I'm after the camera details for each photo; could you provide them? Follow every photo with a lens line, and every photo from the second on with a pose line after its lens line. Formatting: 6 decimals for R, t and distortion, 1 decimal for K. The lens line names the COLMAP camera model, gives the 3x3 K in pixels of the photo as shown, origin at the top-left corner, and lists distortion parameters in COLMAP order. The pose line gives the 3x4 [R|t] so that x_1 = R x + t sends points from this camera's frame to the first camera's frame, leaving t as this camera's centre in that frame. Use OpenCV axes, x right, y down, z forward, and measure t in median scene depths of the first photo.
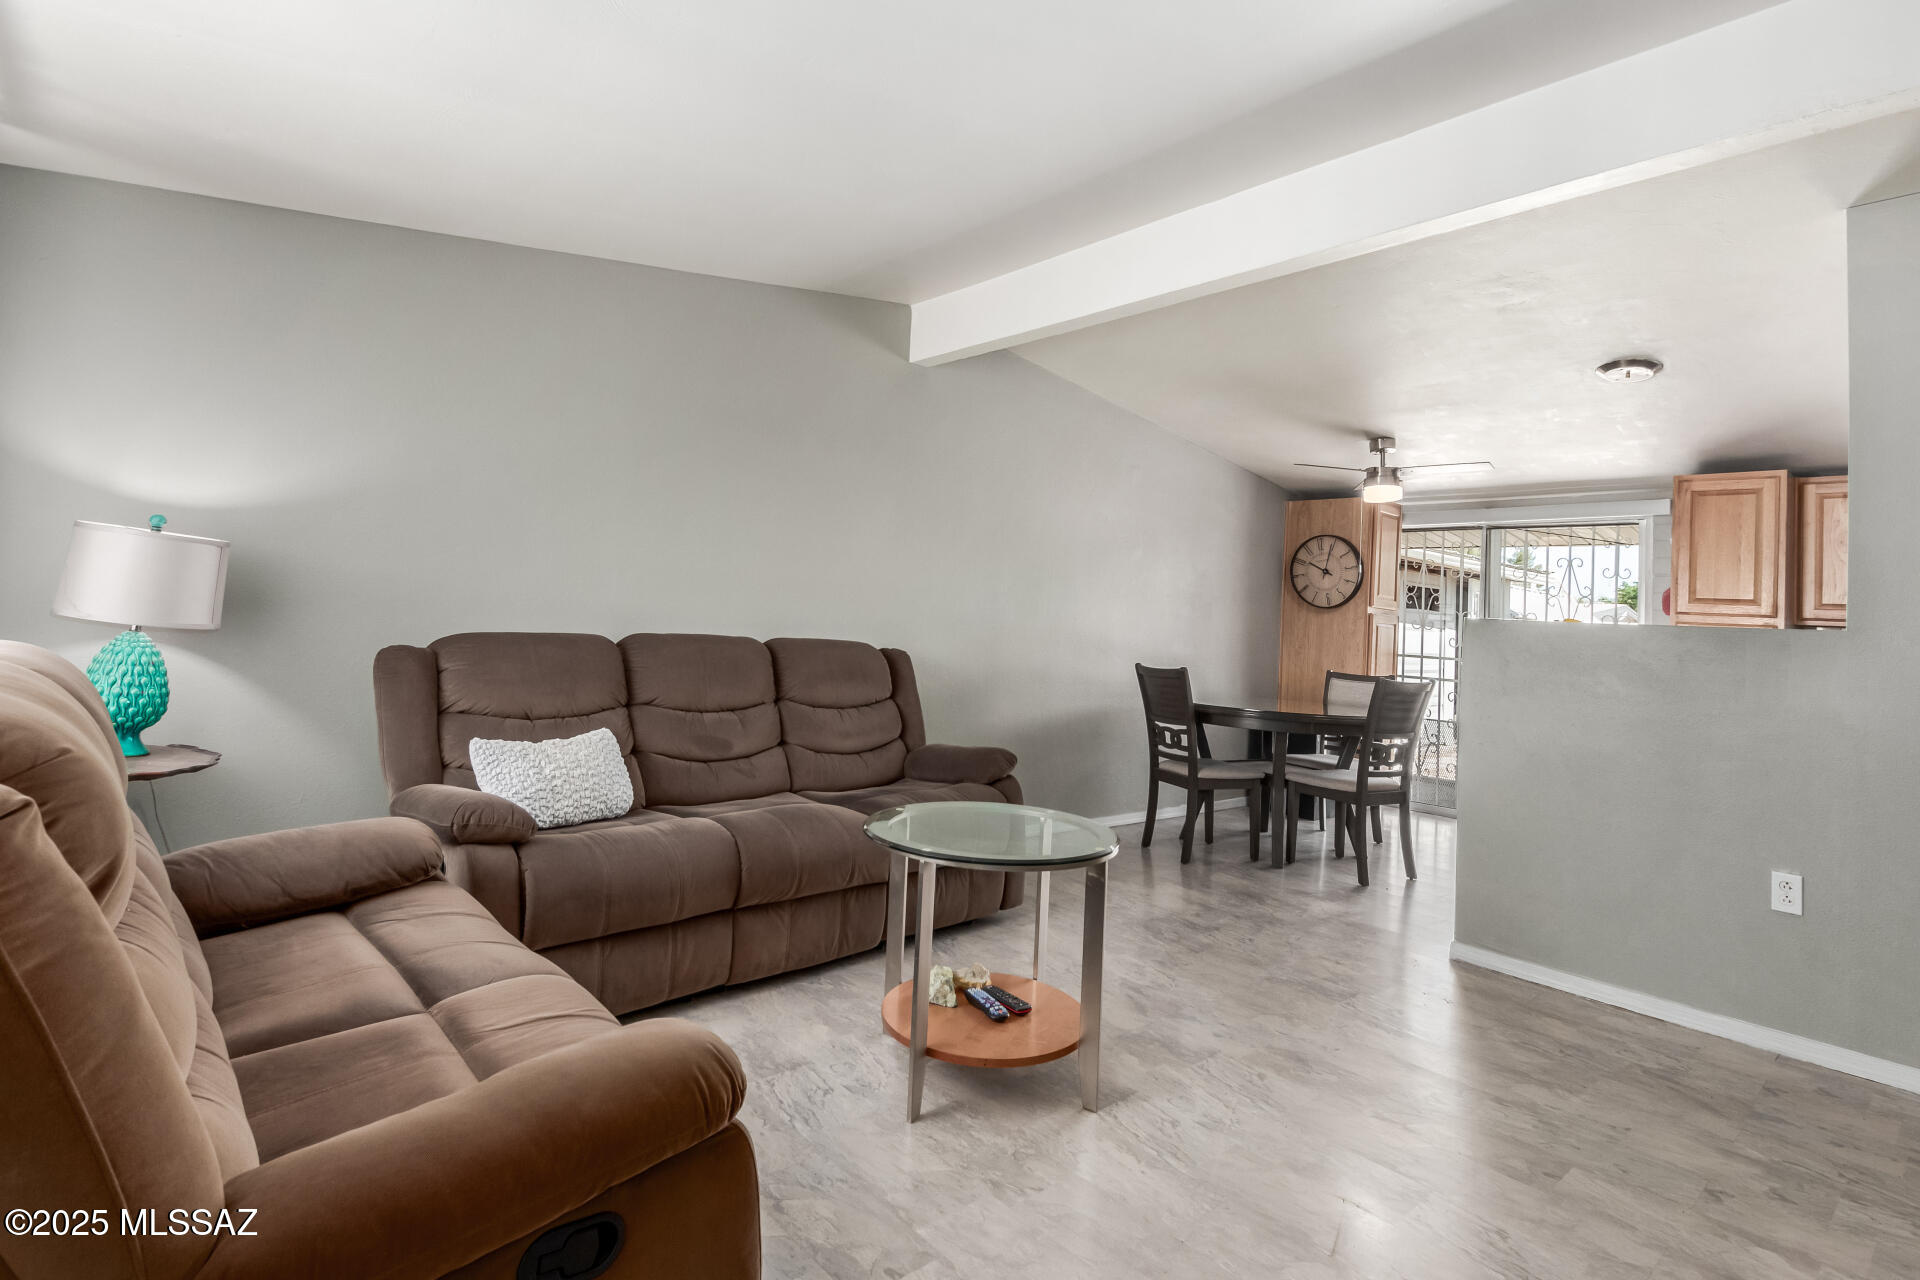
lens RADIAL K [[886.9, 0, 975.4], [0, 886.9, 572.4], [0, 0, 1]] dist [0.004151, -0.001125]
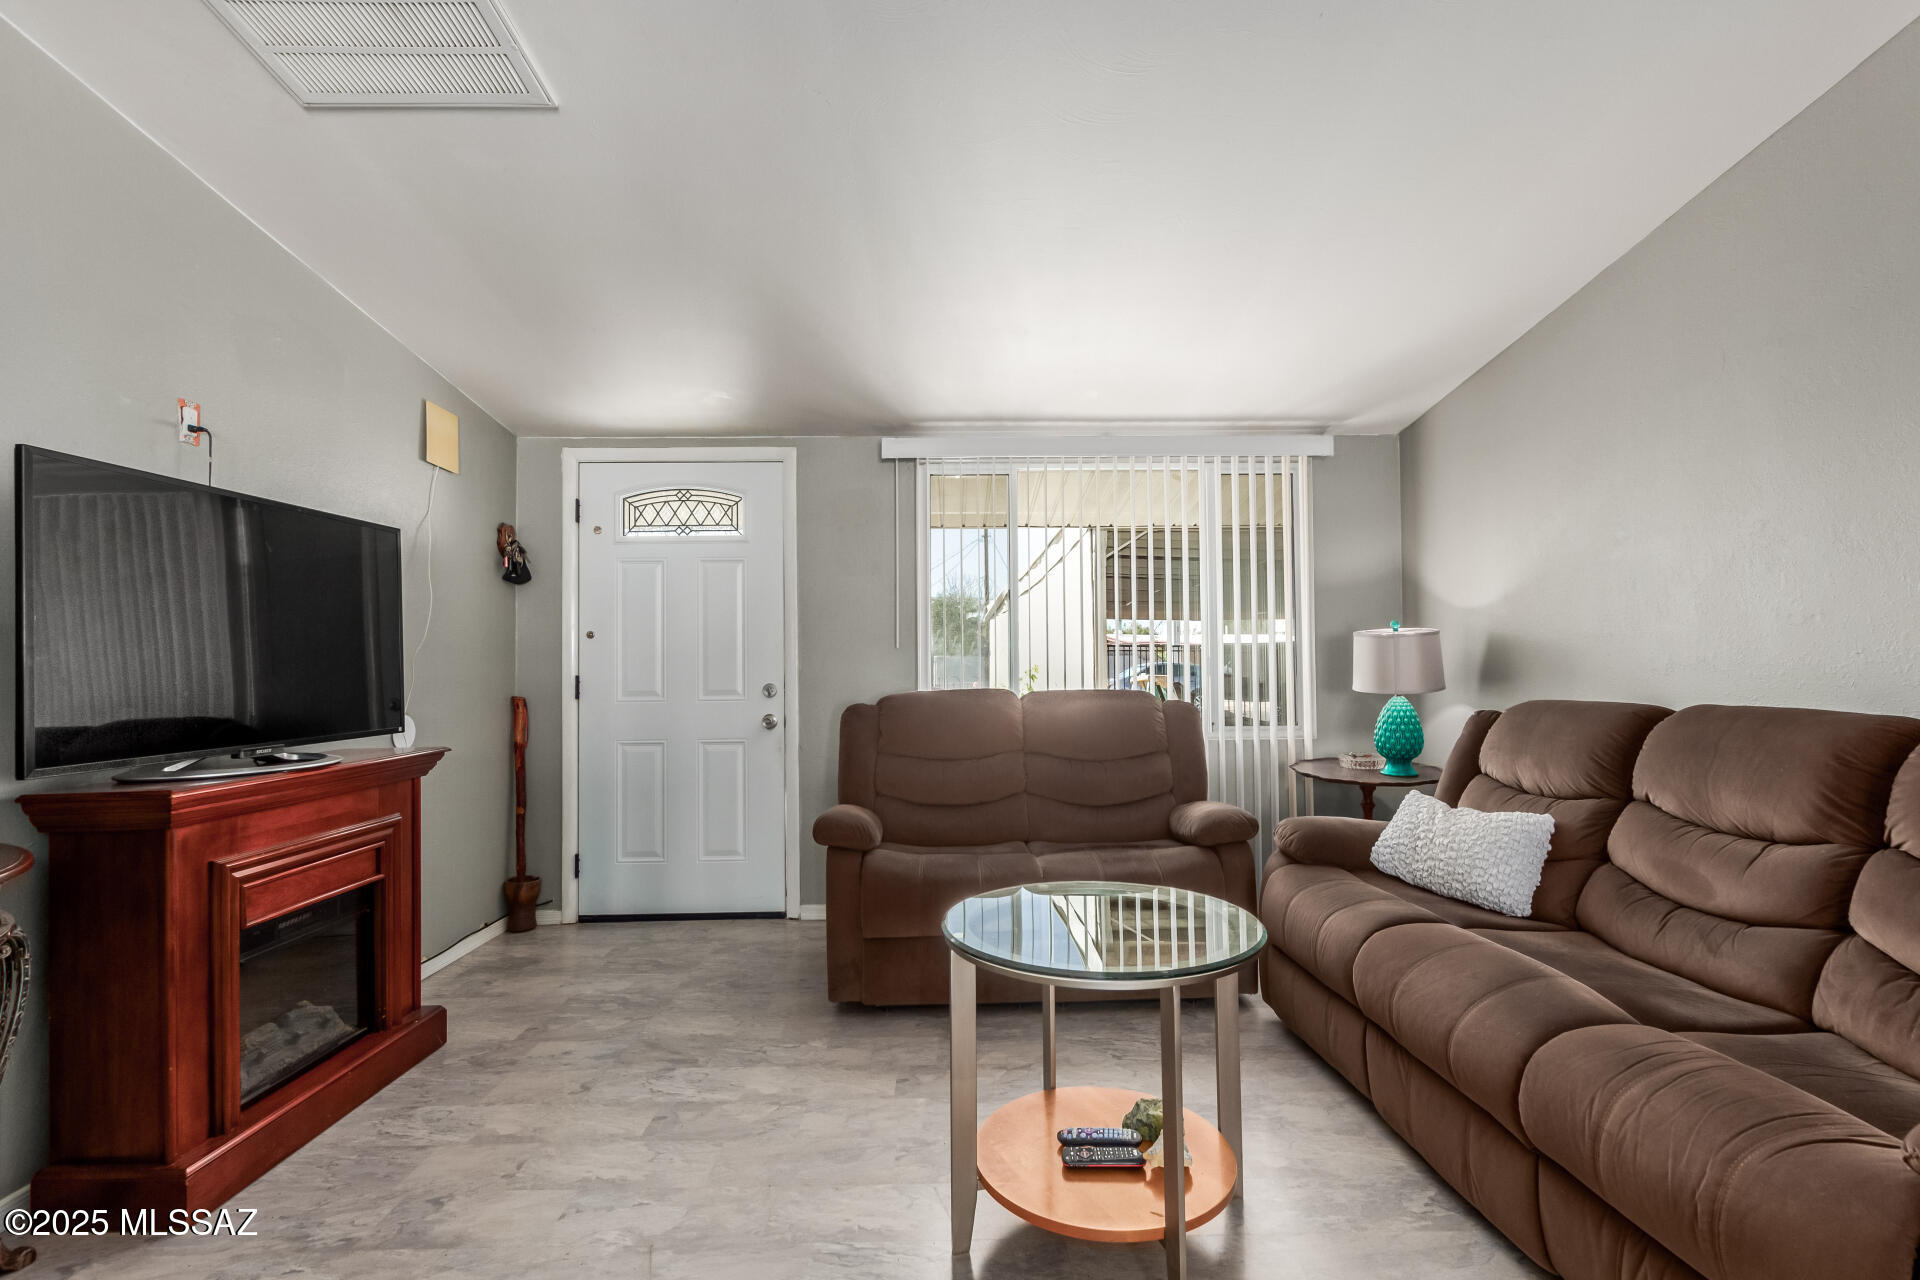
lens RADIAL K [[886.9, 0, 975.1], [0, 886.9, 637.4], [0, 0, 1]] dist [0.004151, -0.001125]
pose [[-0.647590, -0.068935, -0.758865, 0.377452], [0.015366, 0.994515, -0.103455, 0.060291], [0.761834, -0.078656, -0.642979, 0.763086]]
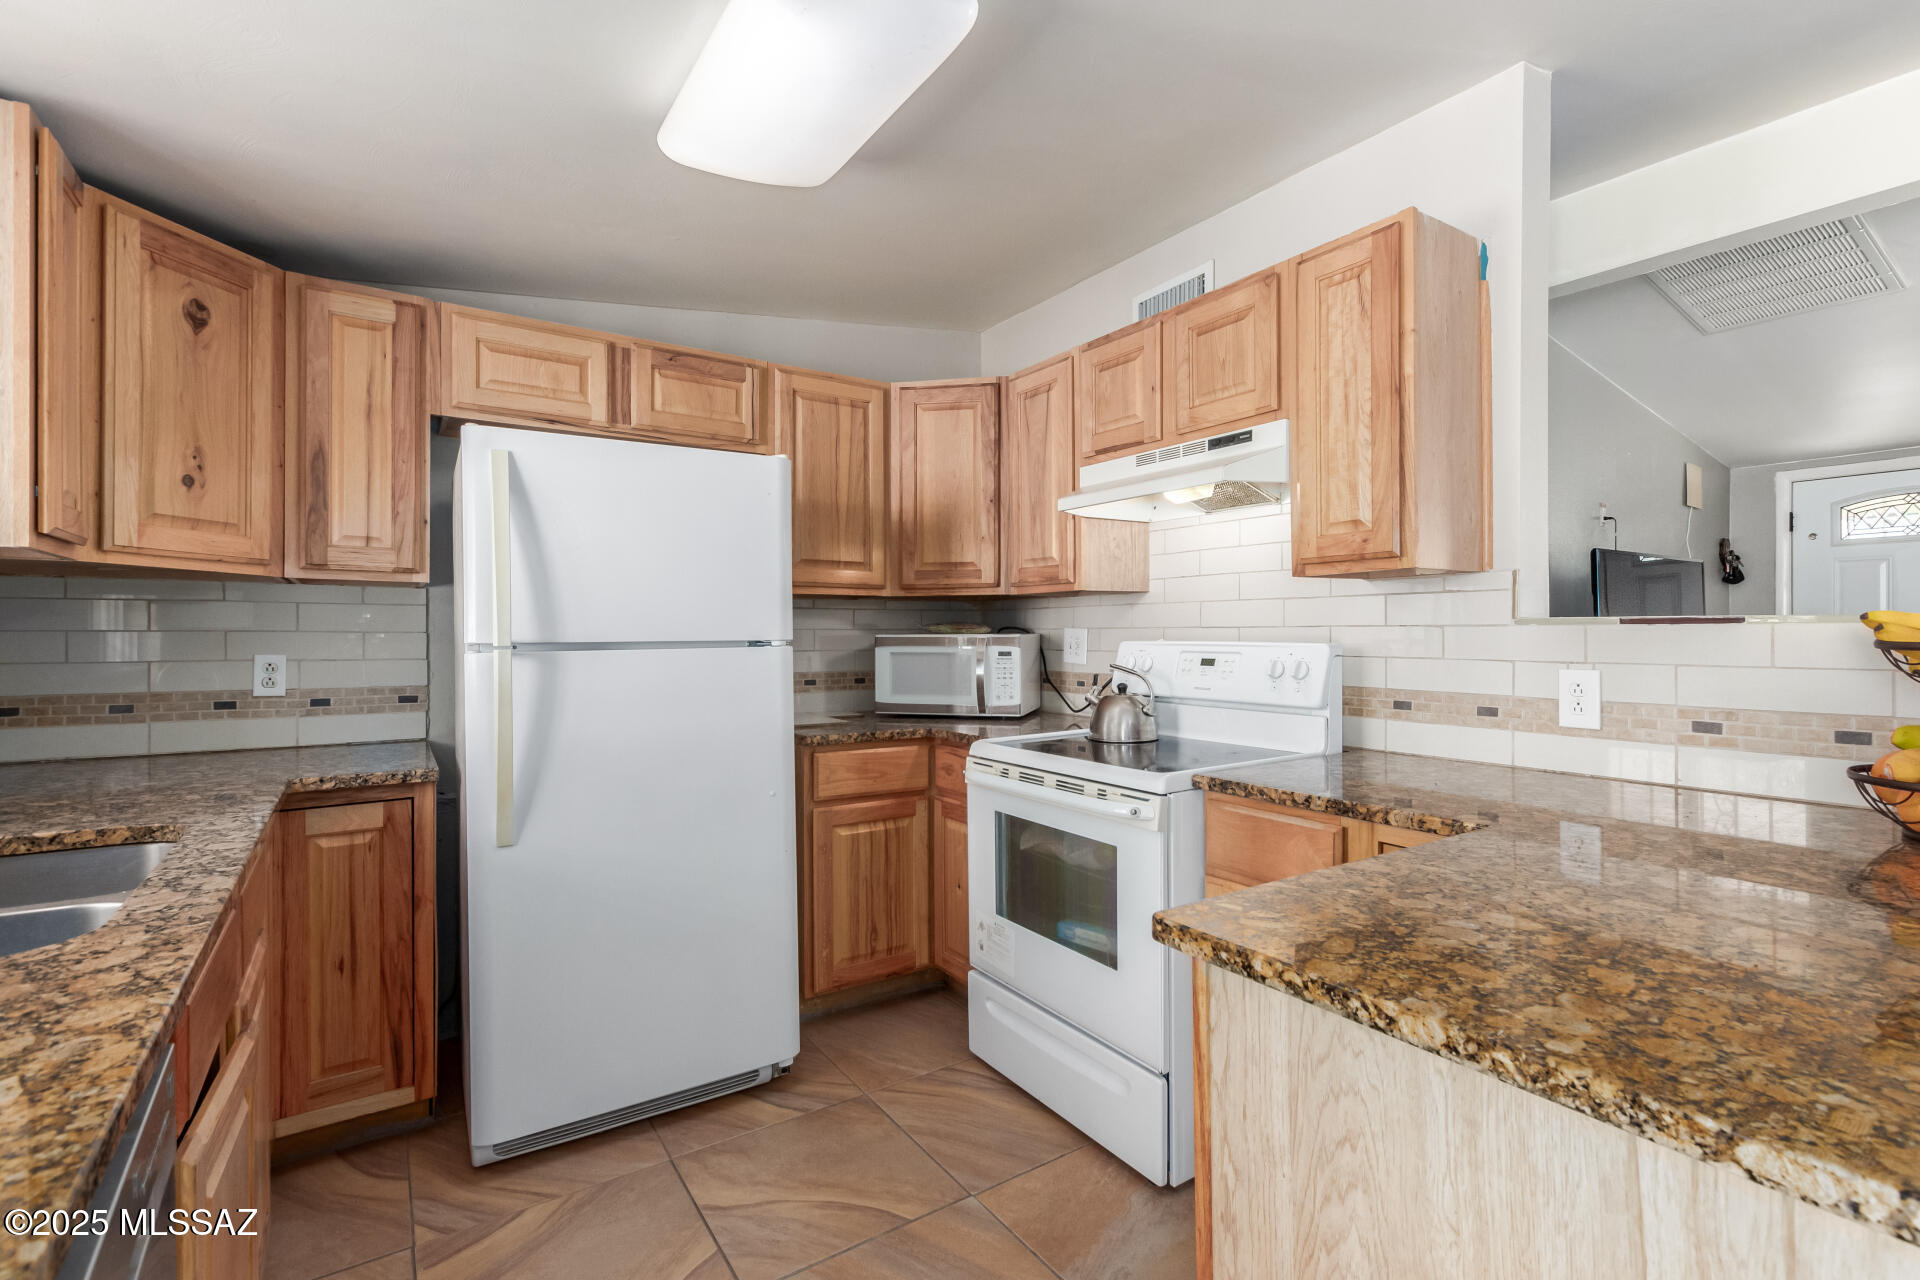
lens RADIAL K [[886.9, 0, 1001.2], [0, 886.9, 629.3], [0, 0, 1]] dist [0.004151, -0.001125]
pose [[-0.991729, -0.055497, 0.115732, 0.804468], [-0.061948, 0.996676, -0.052901, 0.084467], [-0.112411, -0.059633, -0.991871, 1.083780]]
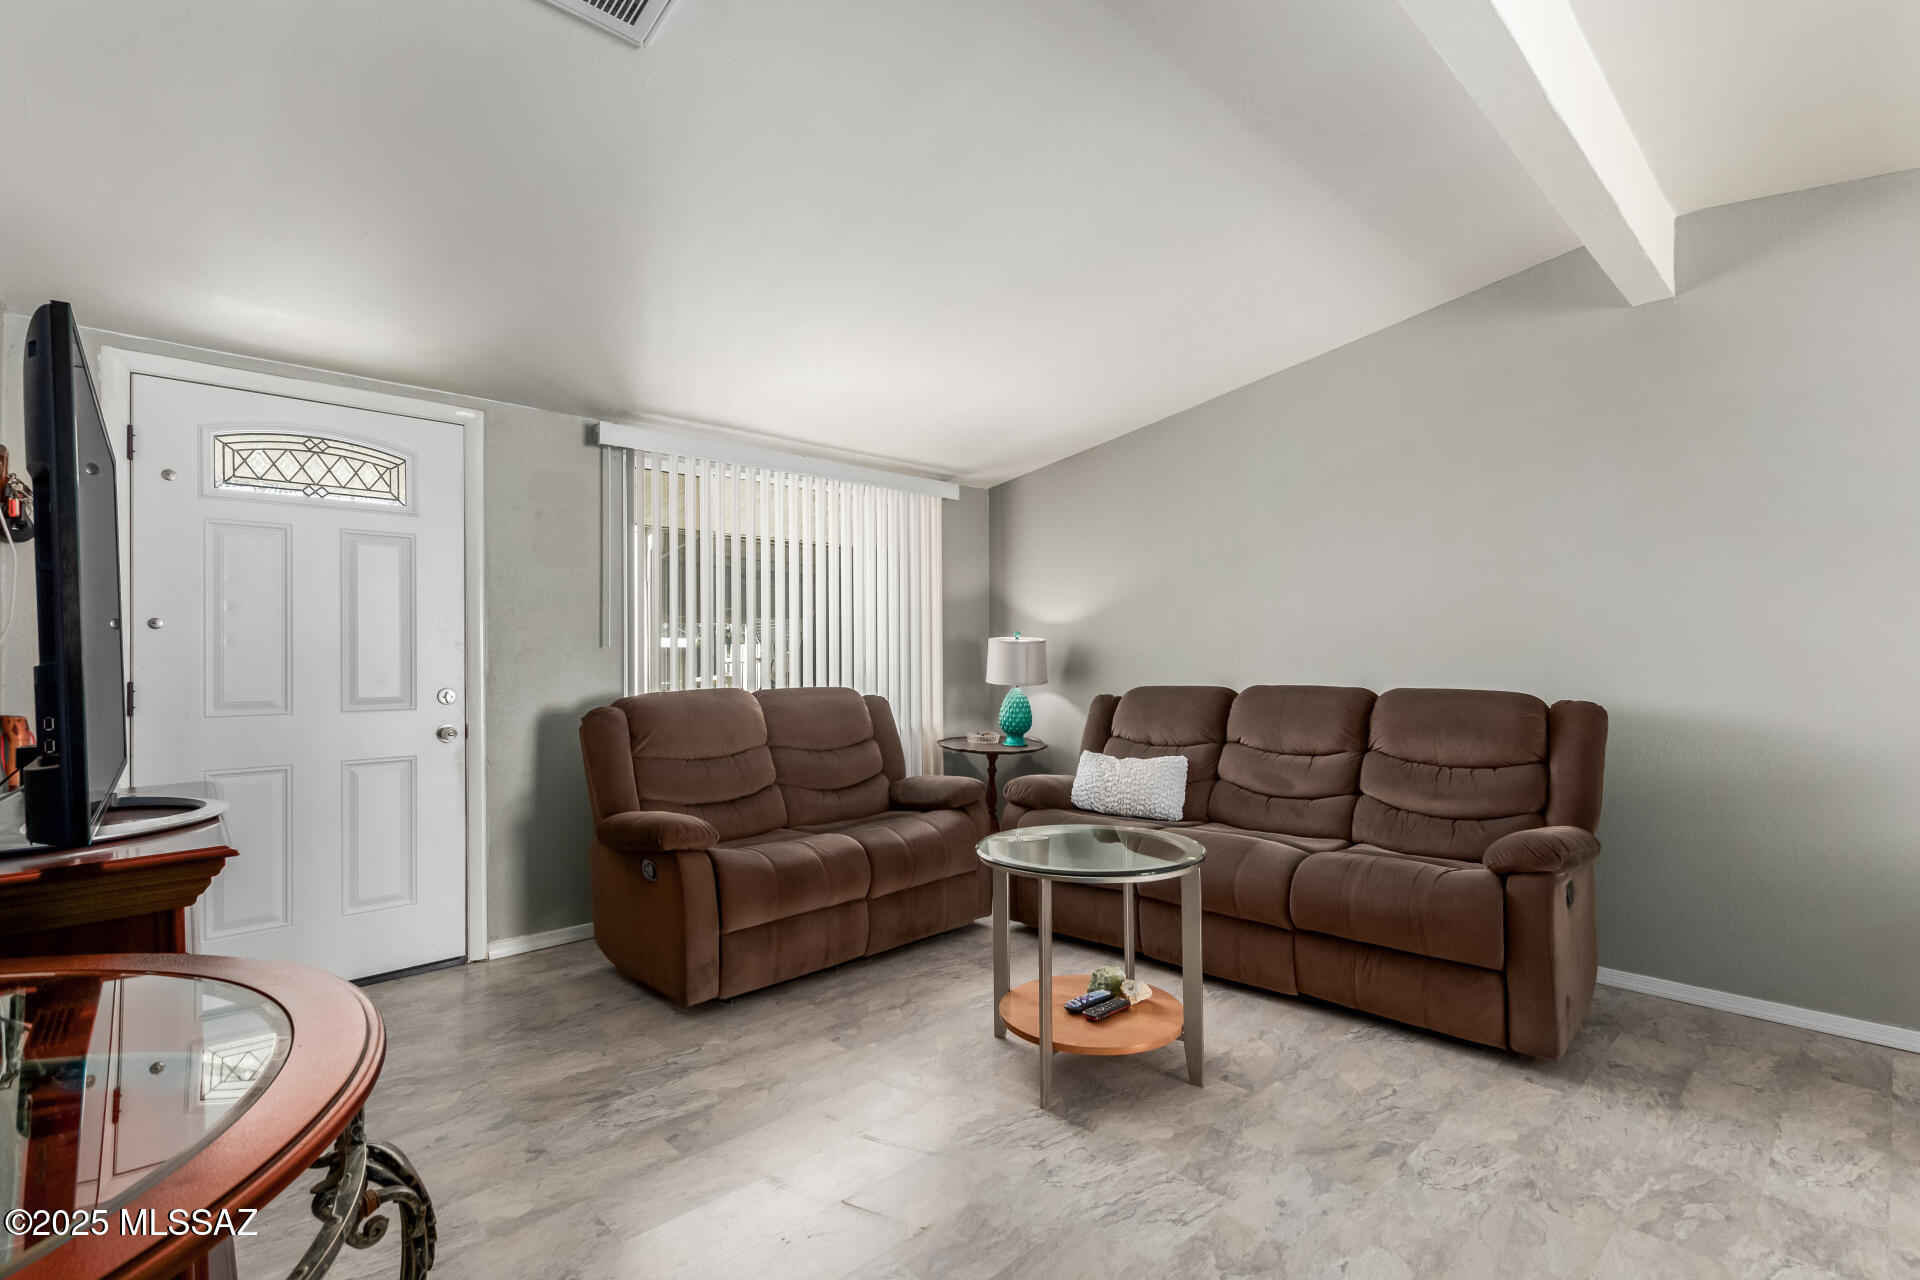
lens RADIAL K [[886.9, 0, 977.1], [0, 886.9, 640.4], [0, 0, 1]] dist [0.004151, -0.001125]
pose [[0.043468, -0.072376, -0.996430, 0.604298], [0.063270, 0.995570, -0.069553, 0.051487], [0.997049, -0.060021, 0.047855, 0.433544]]
